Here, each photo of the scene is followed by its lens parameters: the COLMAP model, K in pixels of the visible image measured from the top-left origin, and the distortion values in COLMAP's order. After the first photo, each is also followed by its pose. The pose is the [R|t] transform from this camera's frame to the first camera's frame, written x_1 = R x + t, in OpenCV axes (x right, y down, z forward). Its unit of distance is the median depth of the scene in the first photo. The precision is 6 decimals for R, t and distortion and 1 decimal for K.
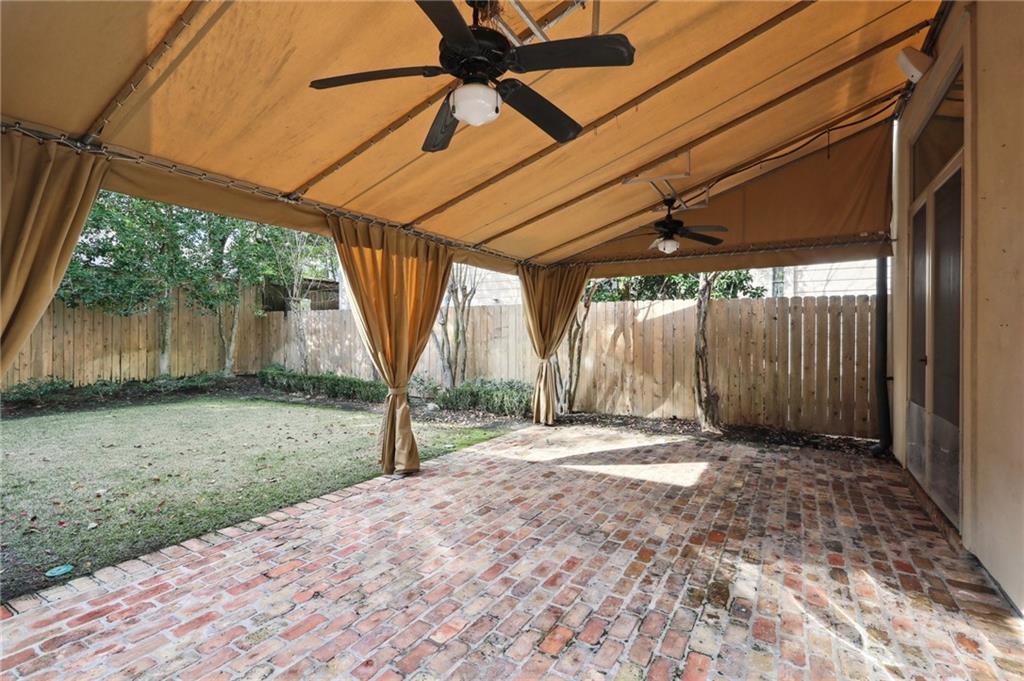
lens RADIAL K [[493.9, 0, 511.0], [0, 493.9, 336.6], [0, 0, 1]] dist [-0.013200, 0.004348]
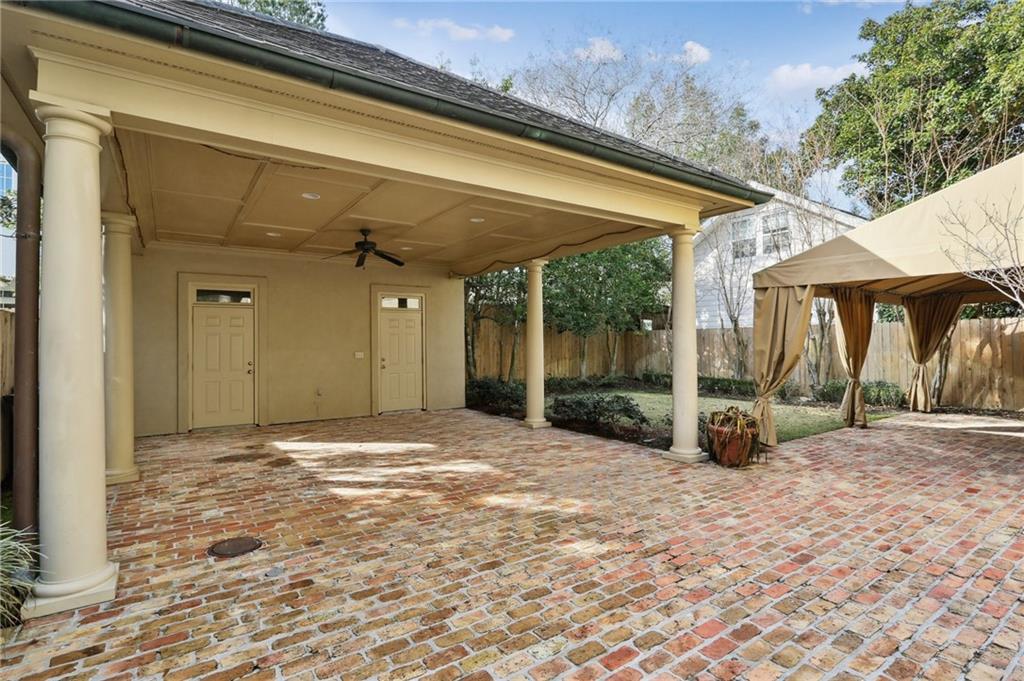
lens RADIAL K [[493.9, 0, 511.8], [0, 493.9, 344.0], [0, 0, 1]] dist [-0.013200, 0.004348]
pose [[0.903725, -0.014320, -0.427873, -0.341201], [0.011730, 0.999893, -0.008689, -0.010598], [0.427952, 0.002833, 0.903797, -0.648135]]
